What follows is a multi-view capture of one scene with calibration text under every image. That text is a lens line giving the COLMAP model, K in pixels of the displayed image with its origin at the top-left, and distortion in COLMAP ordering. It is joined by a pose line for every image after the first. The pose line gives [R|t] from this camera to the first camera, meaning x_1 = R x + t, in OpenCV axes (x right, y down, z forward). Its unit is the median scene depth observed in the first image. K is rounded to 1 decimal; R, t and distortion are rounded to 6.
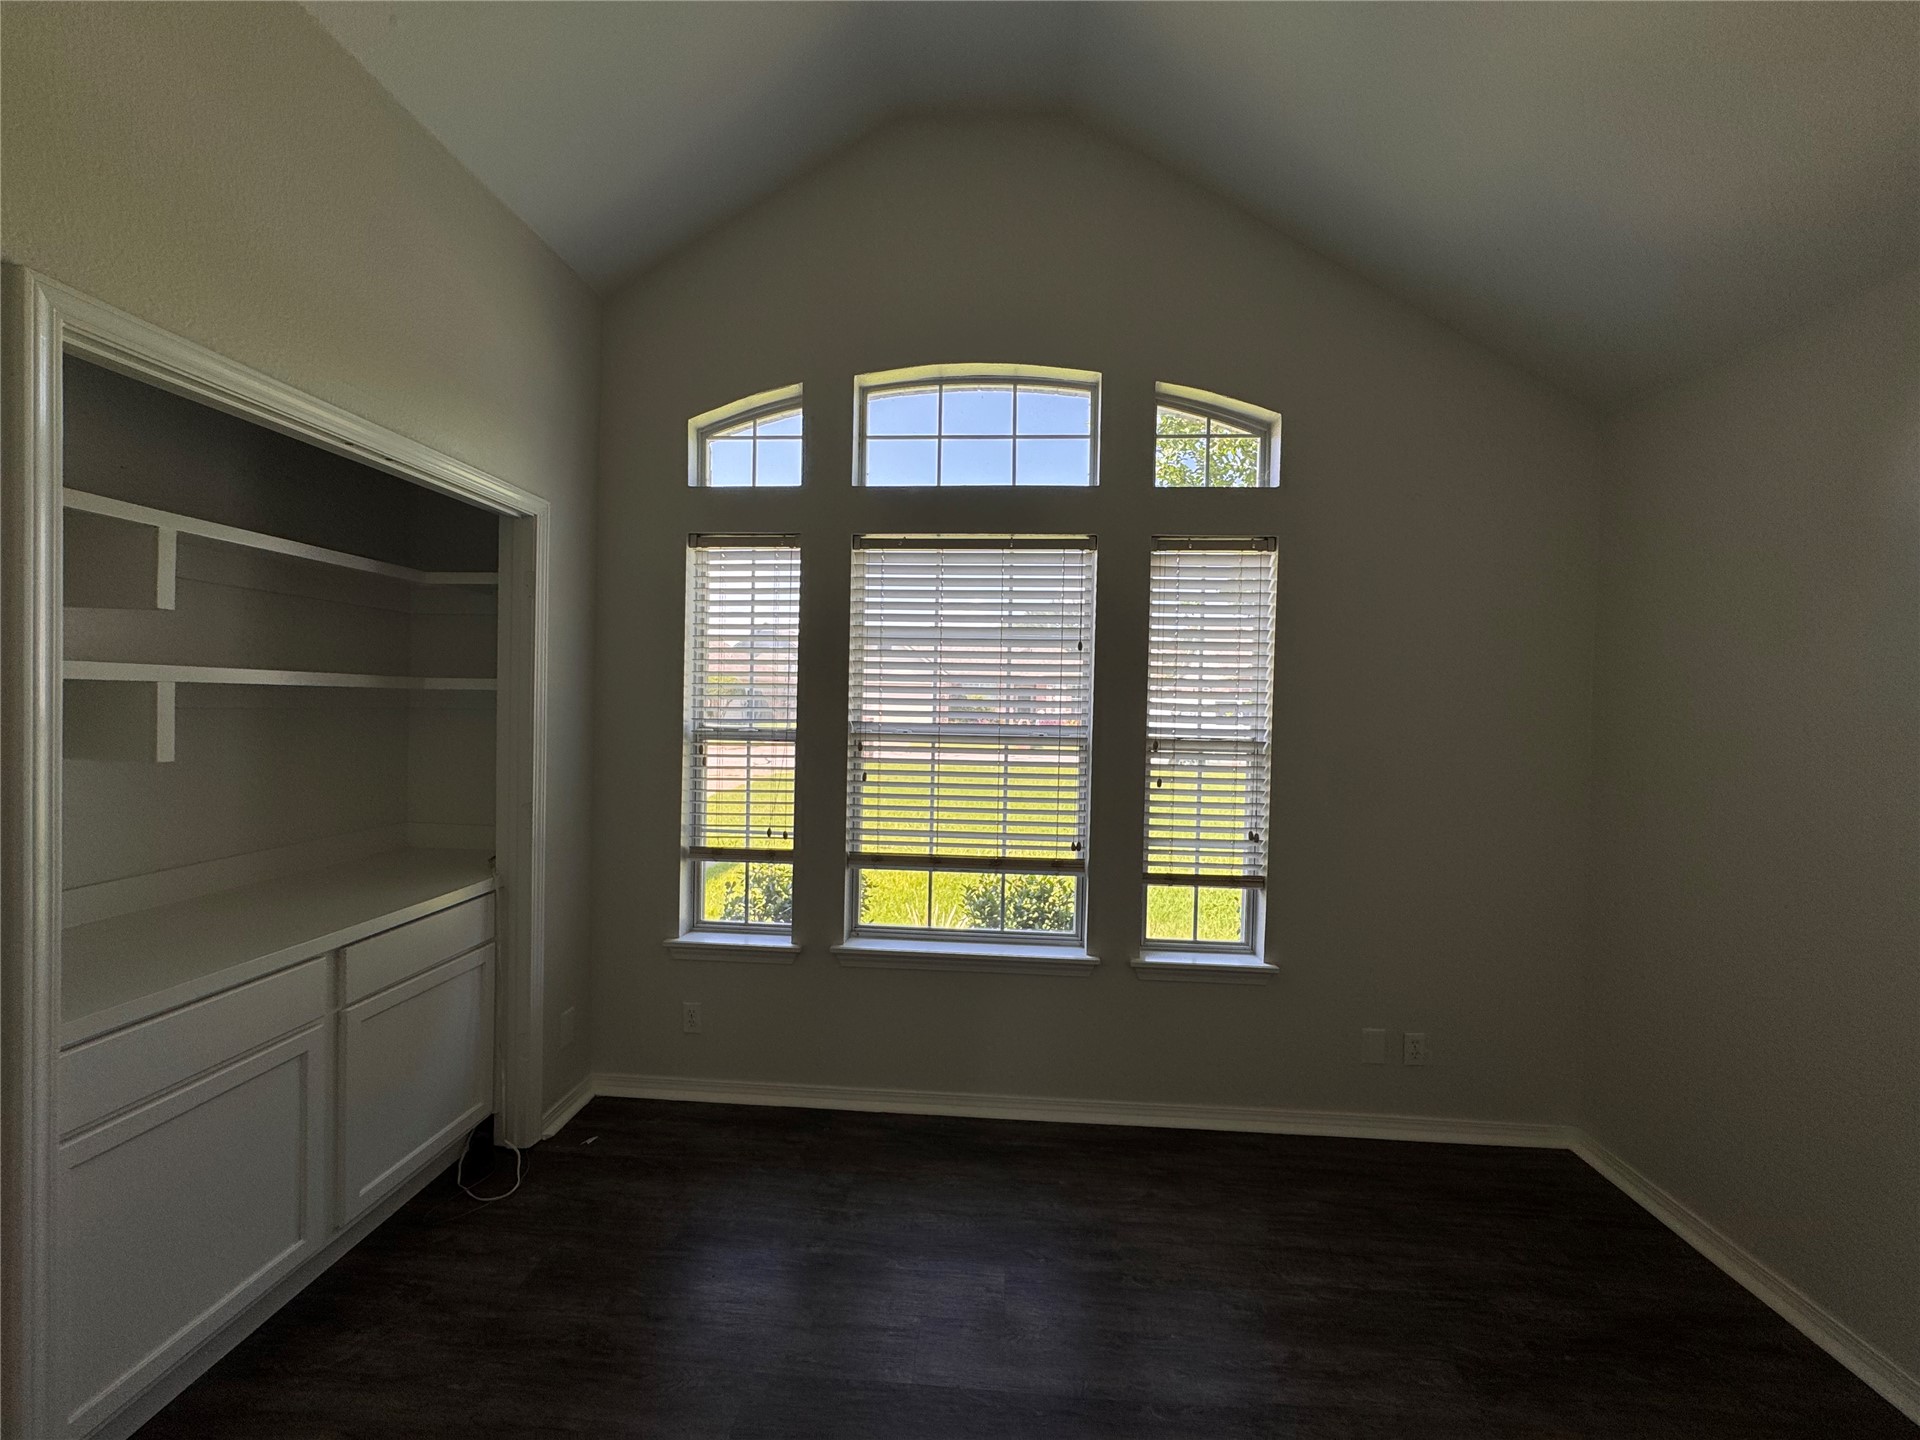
lens RADIAL K [[765.9, 0, 958.5], [0, 765.9, 722.4], [0, 0, 1]] dist [-0.001005, -0.000419]
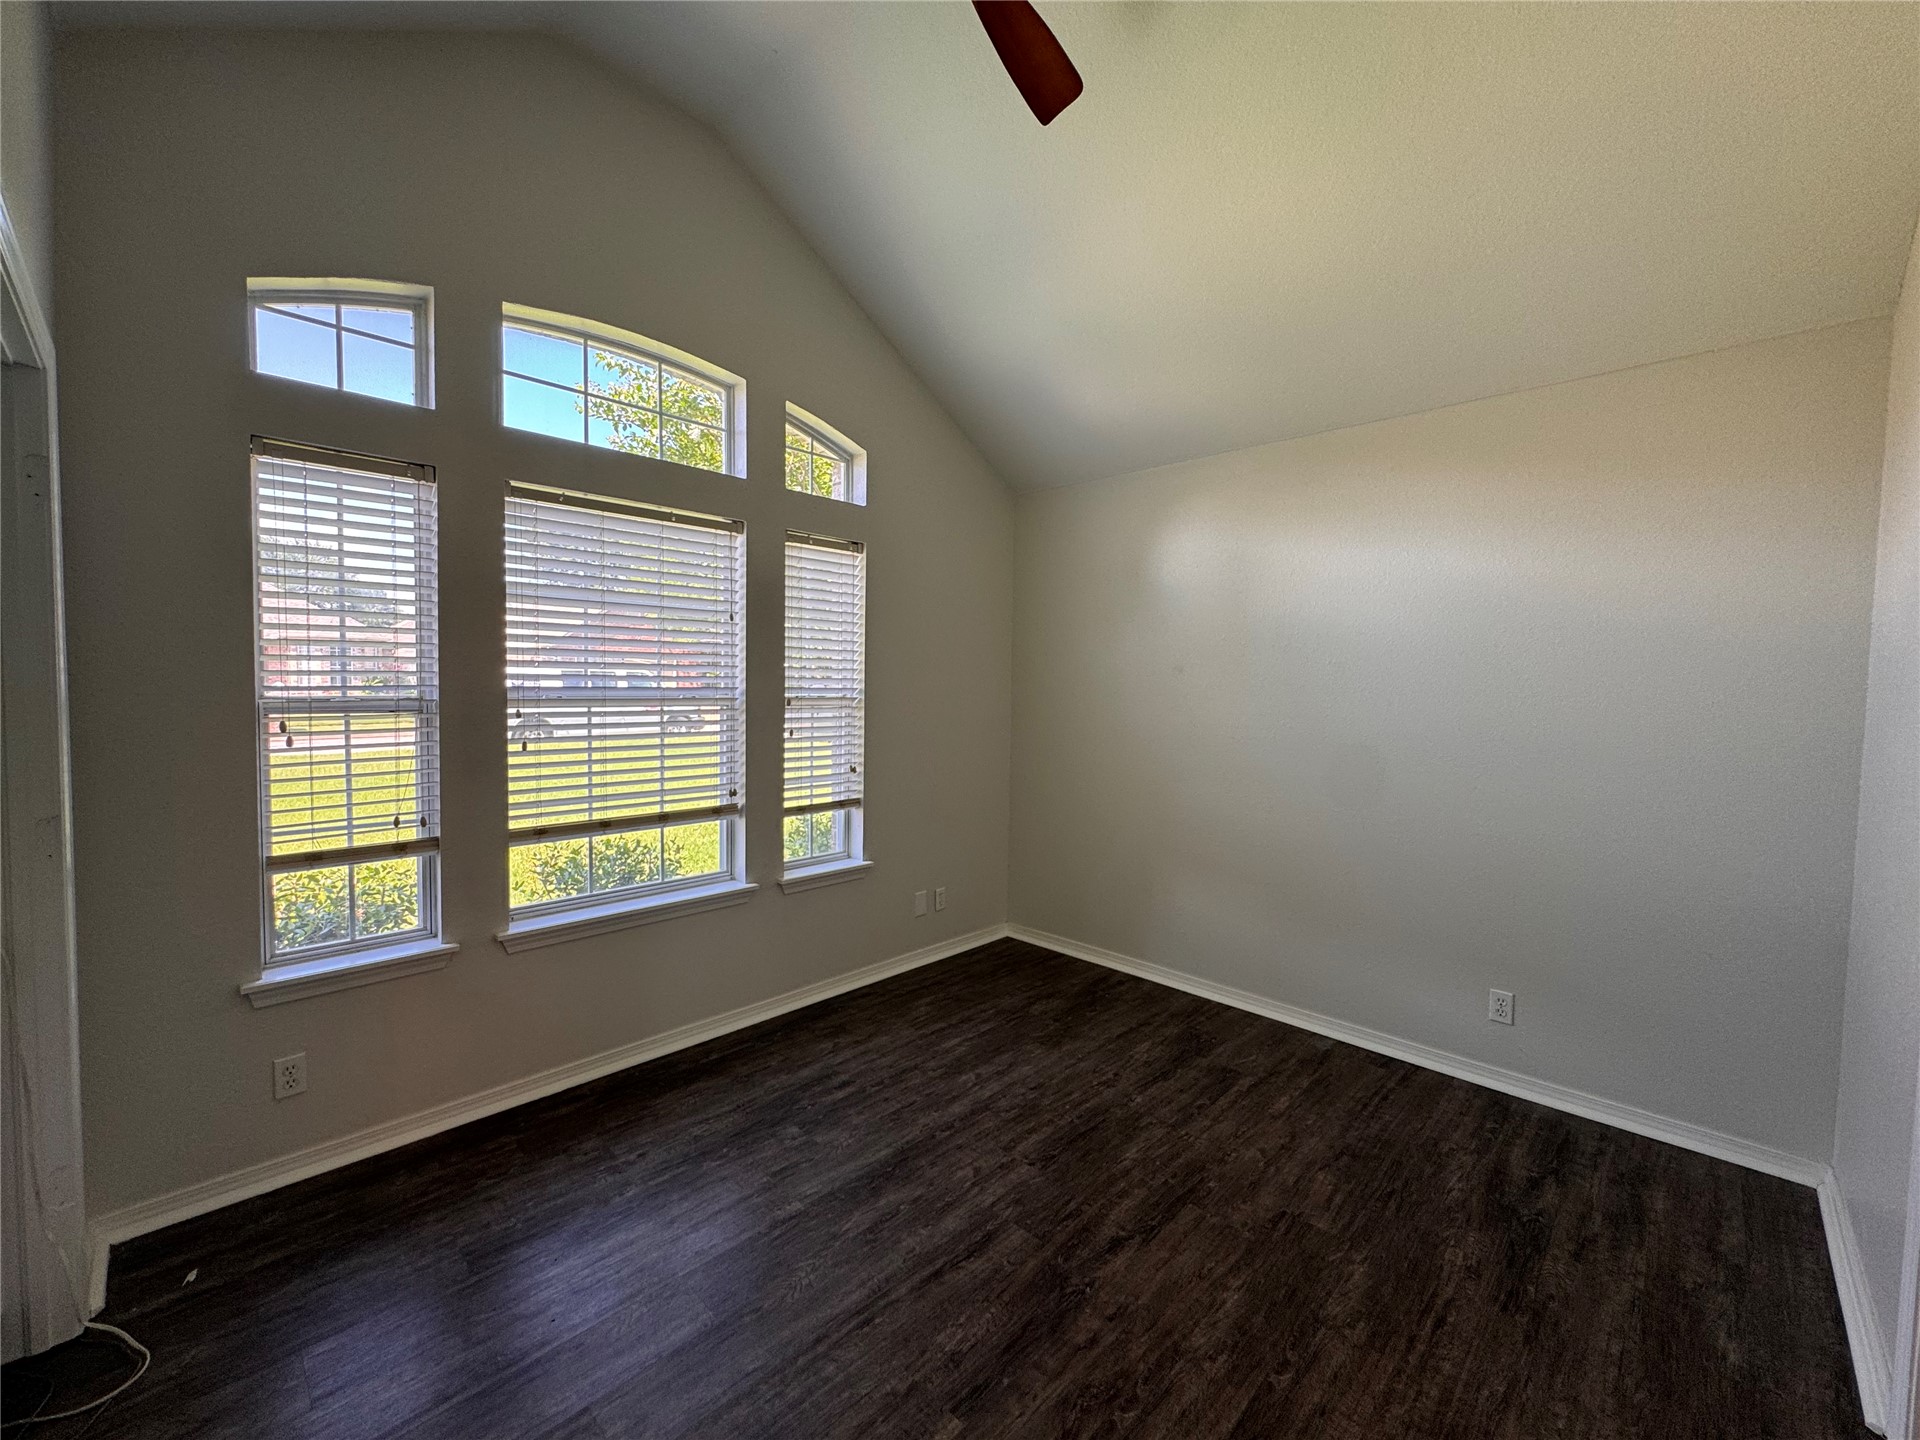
lens RADIAL K [[751.5, 0, 958.9], [0, 751.5, 716.1], [0, 0, 1]] dist [-0.050048, 0.018530]
pose [[0.648950, -0.045196, 0.759488, -0.458077], [0.006307, 0.998519, 0.054031, -0.010903], [-0.760805, -0.030273, 0.648274, 0.020096]]
